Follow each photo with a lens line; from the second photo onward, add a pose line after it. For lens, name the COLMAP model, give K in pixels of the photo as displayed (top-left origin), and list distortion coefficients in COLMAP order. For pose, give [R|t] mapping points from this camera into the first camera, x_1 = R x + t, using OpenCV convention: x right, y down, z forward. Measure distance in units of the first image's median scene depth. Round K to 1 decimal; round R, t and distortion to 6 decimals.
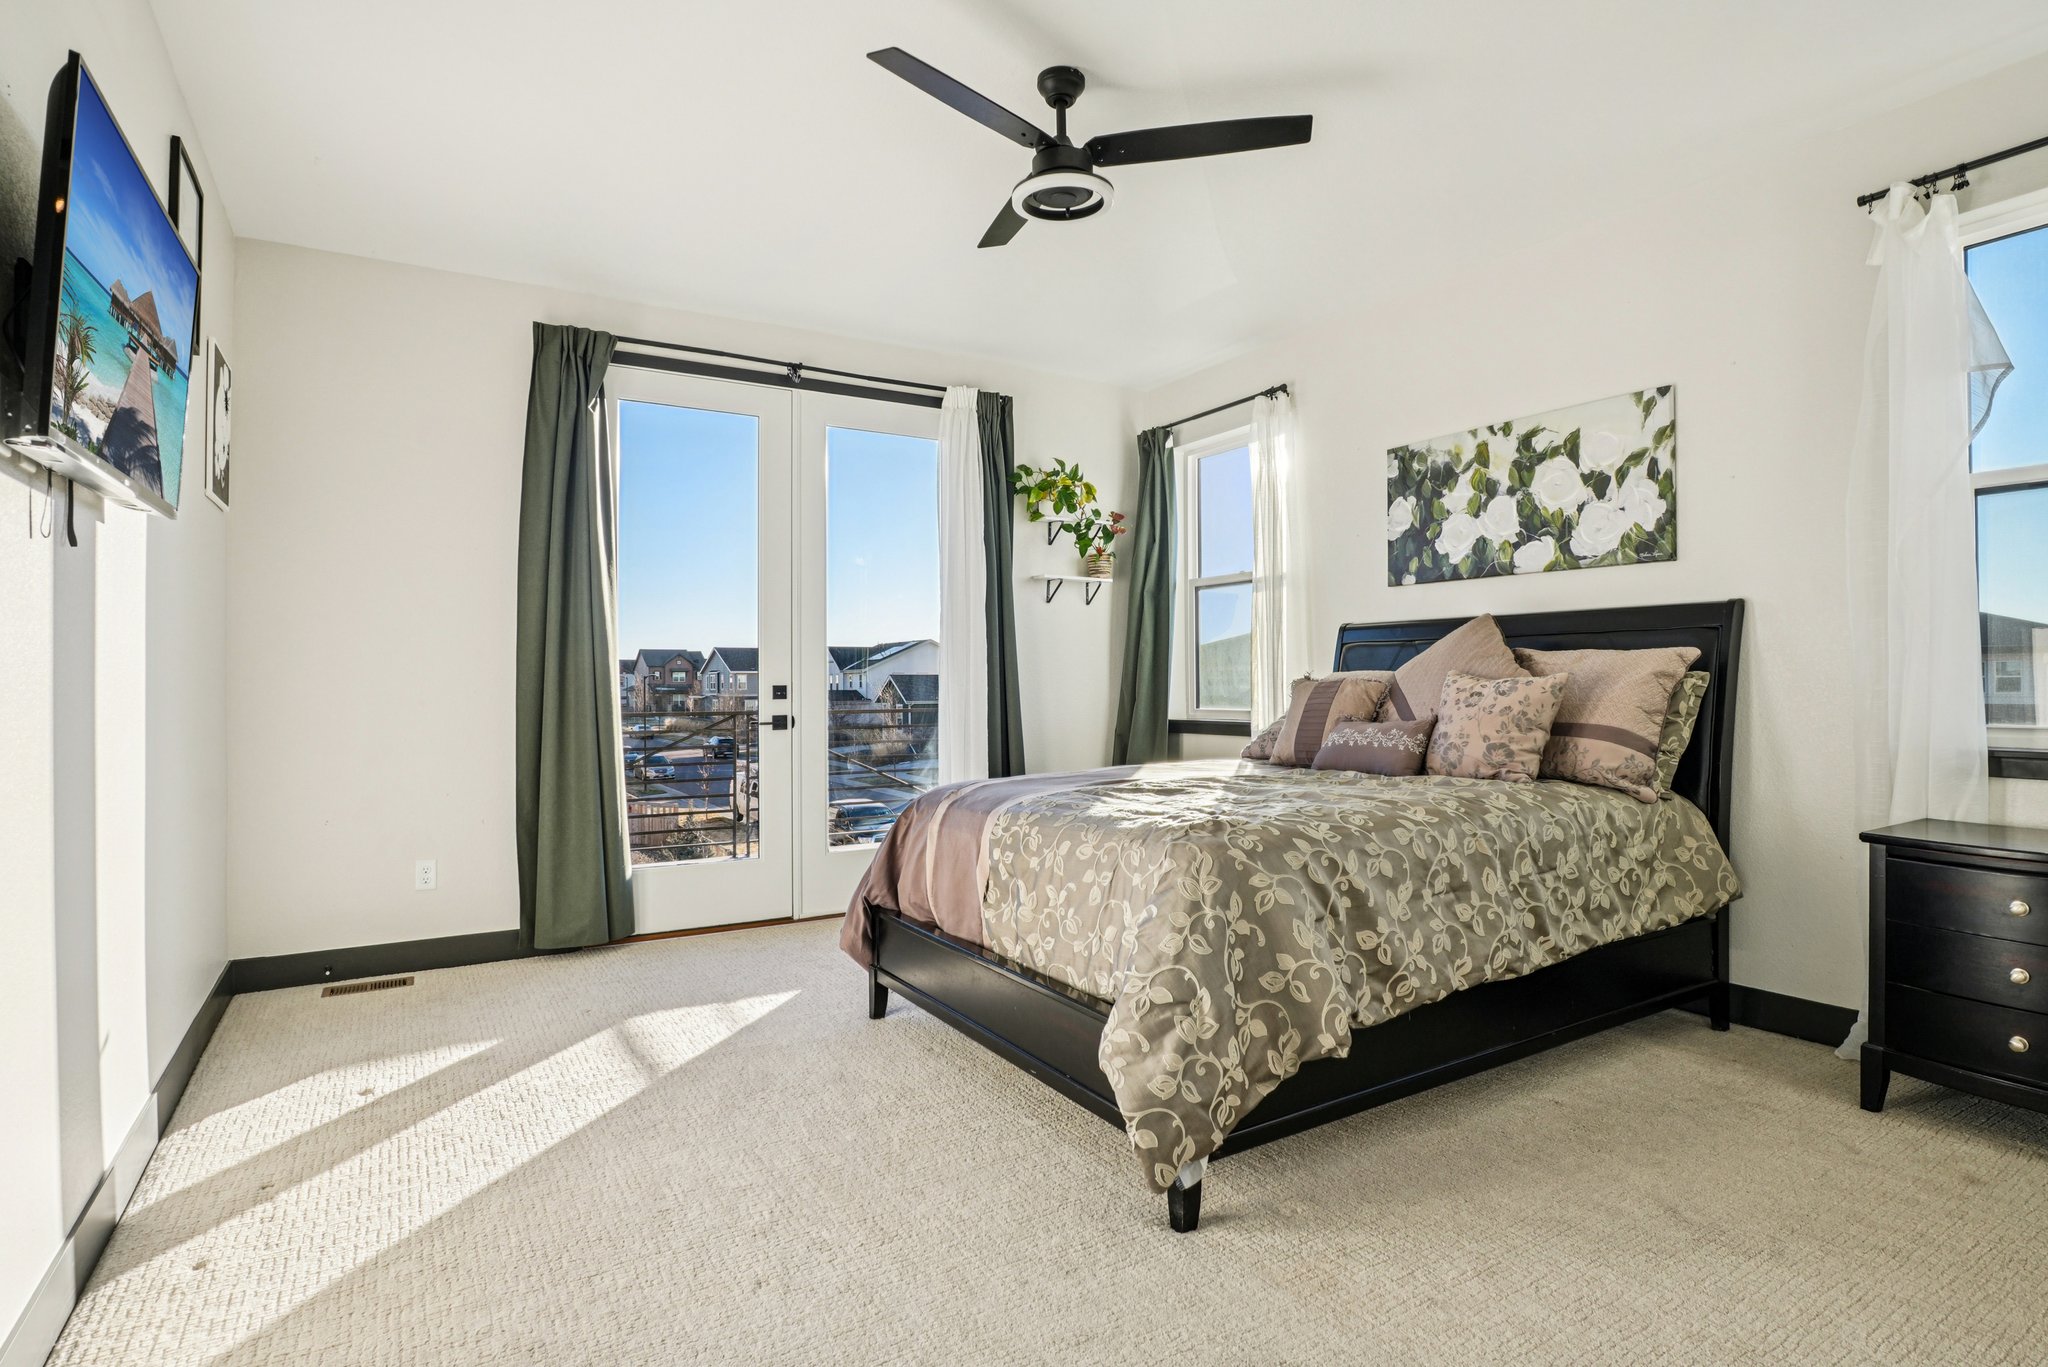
lens RADIAL K [[1047.8, 0, 1028.3], [0, 1047.8, 670.3], [0, 0, 1]] dist [-0.038539, 0.011601]
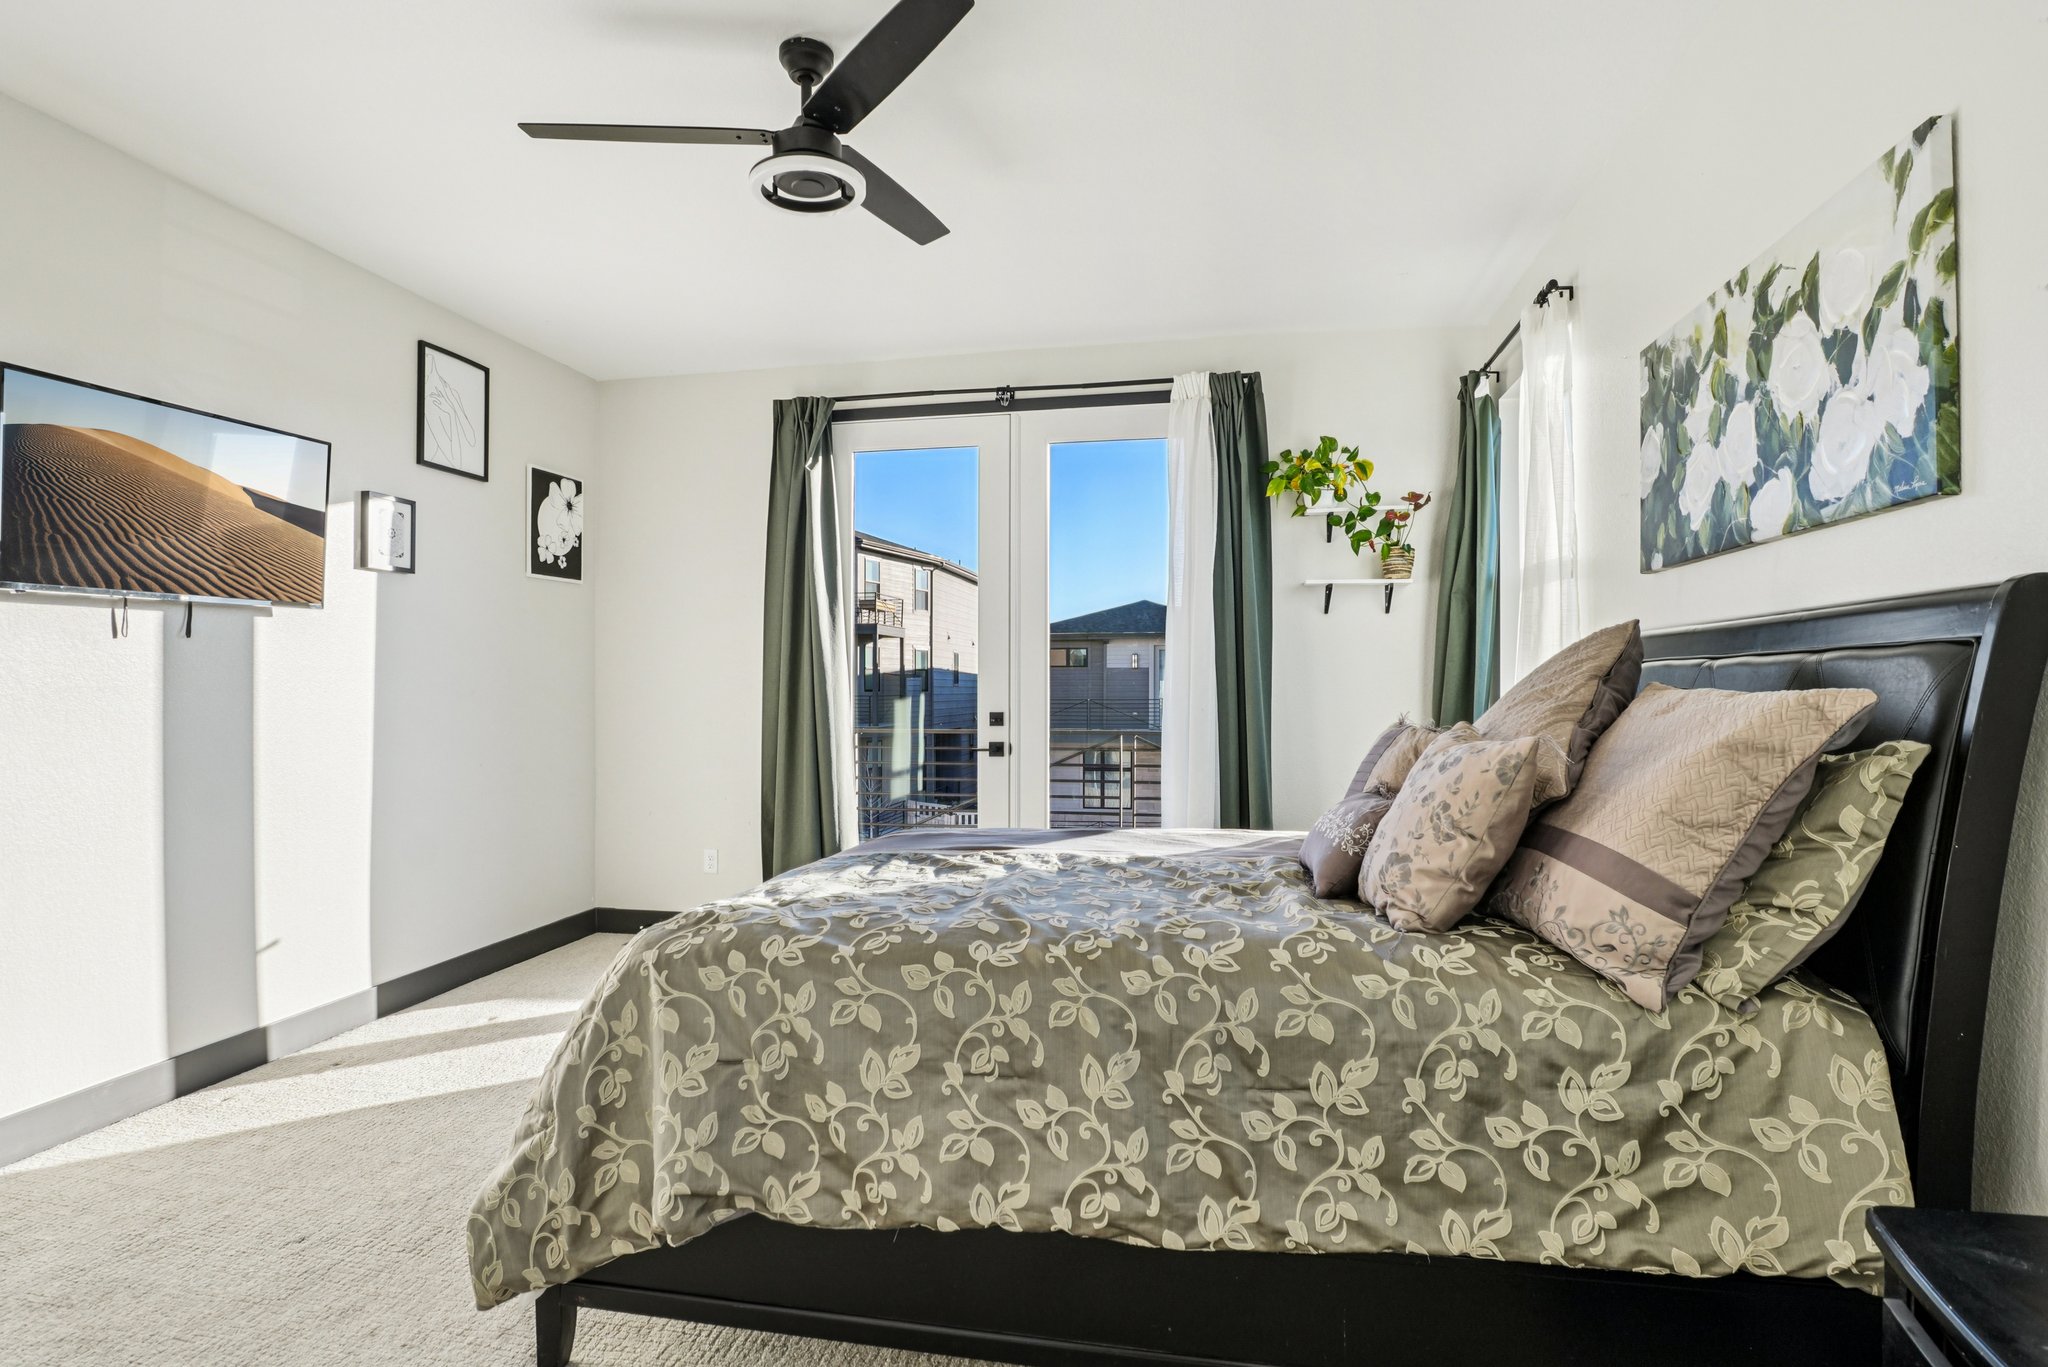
lens RADIAL K [[1041.6, 0, 1026.0], [0, 1041.6, 685.7], [0, 0, 1]] dist [-0.047493, 0.012014]
pose [[0.734896, 0.002927, -0.678173, 0.561303], [0.004906, 0.999942, 0.009633, -0.024878], [0.678162, -0.010407, 0.734839, 0.351835]]
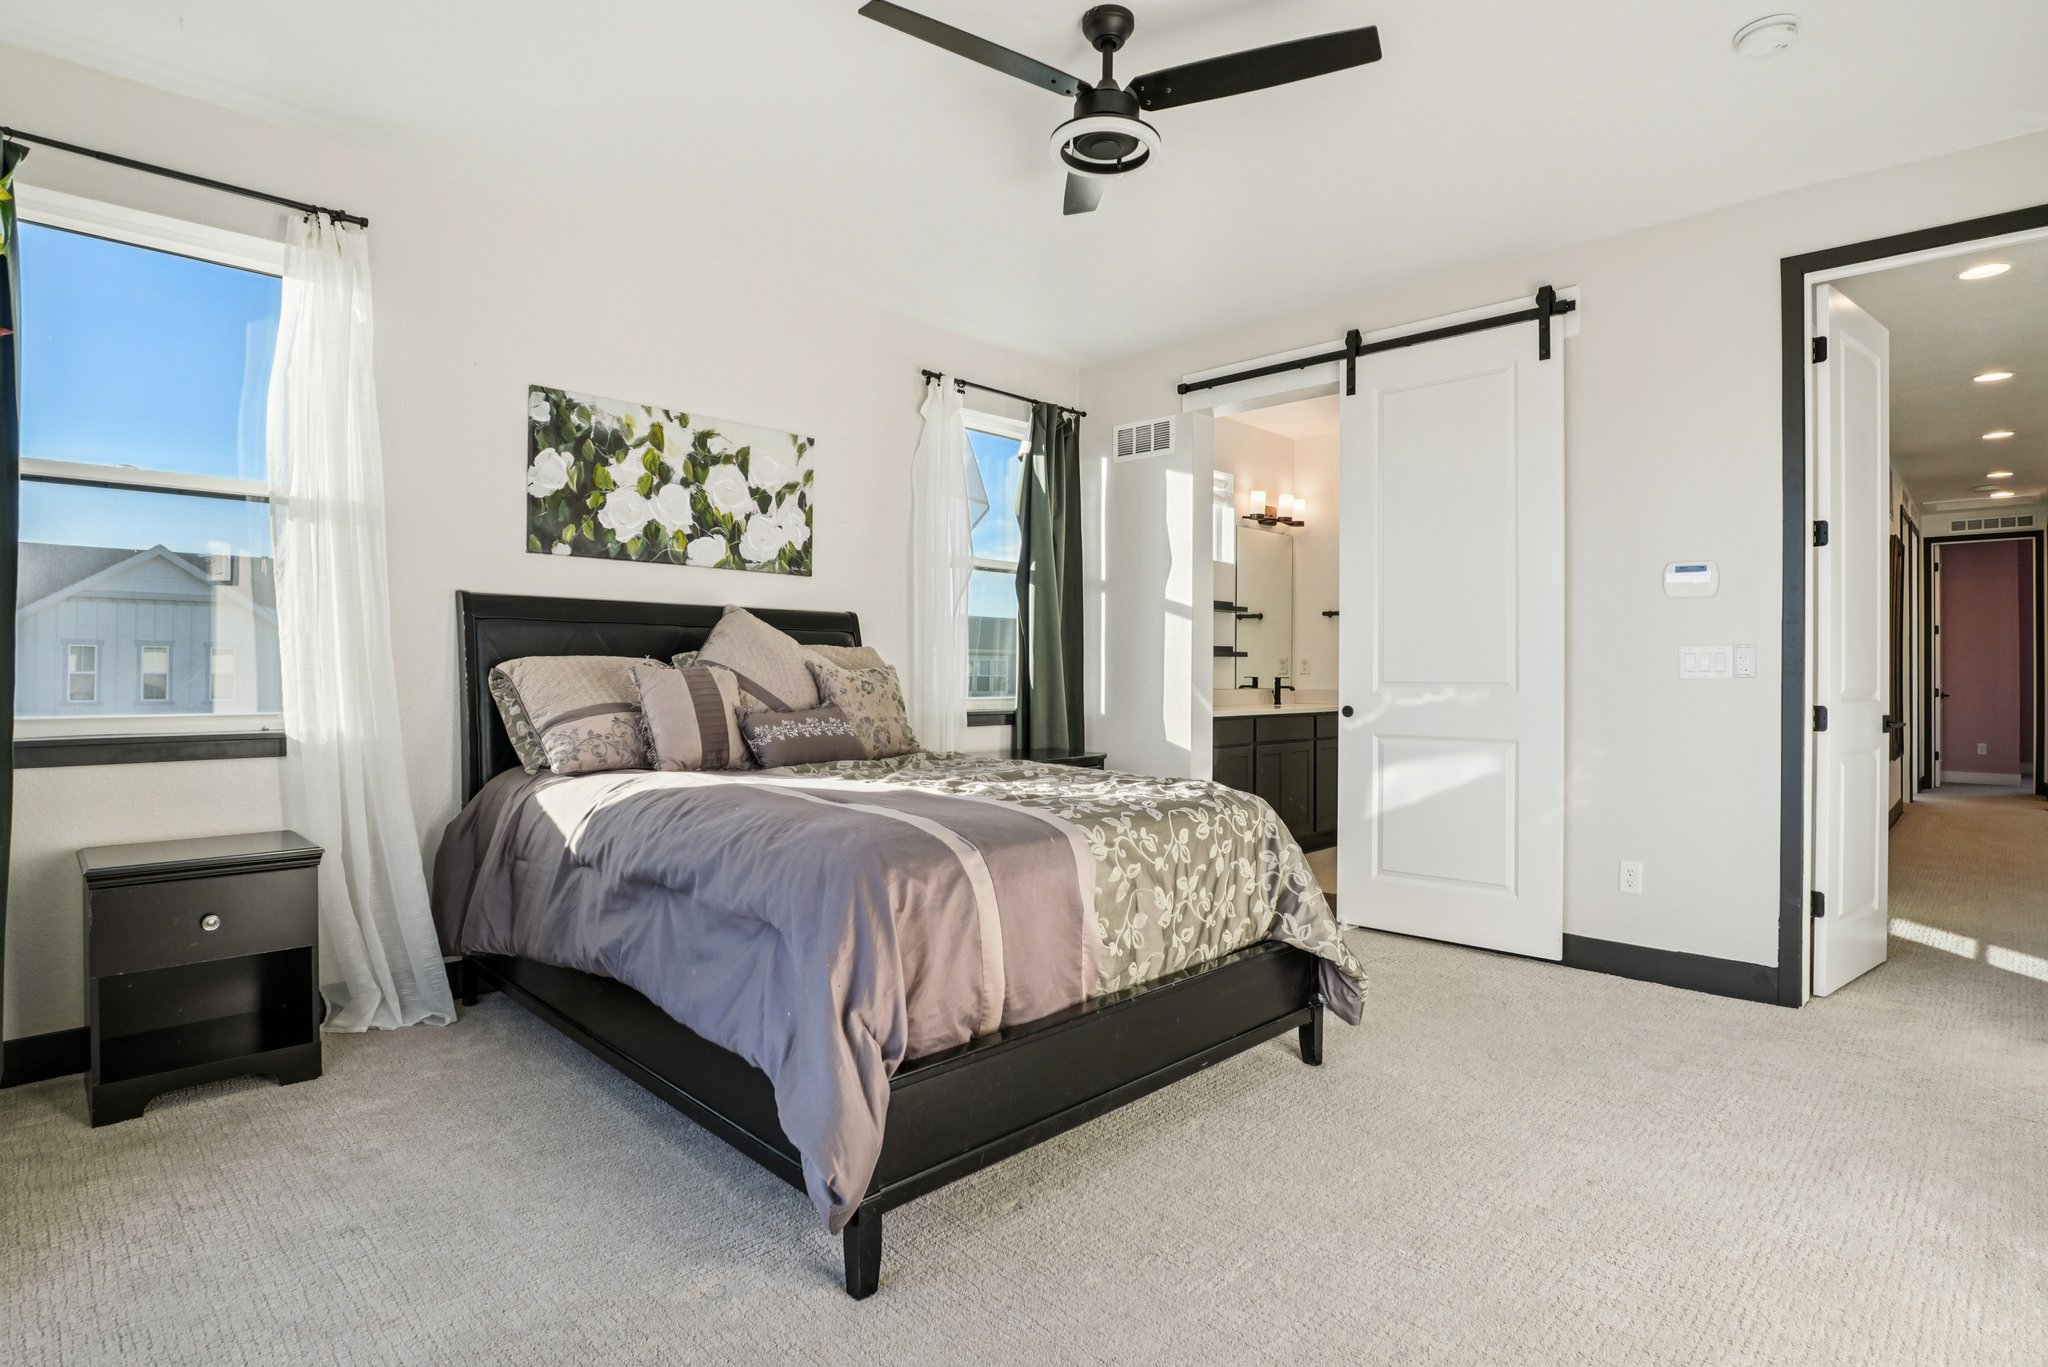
lens RADIAL K [[1047.8, 0, 1028.3], [0, 1047.8, 670.3], [0, 0, 1]] dist [-0.038539, 0.011601]
pose [[-0.235752, 0.003260, 0.971808, -0.616799], [-0.020189, 0.999762, -0.008252, 0.012671], [-0.971603, -0.021566, -0.235630, 0.930571]]
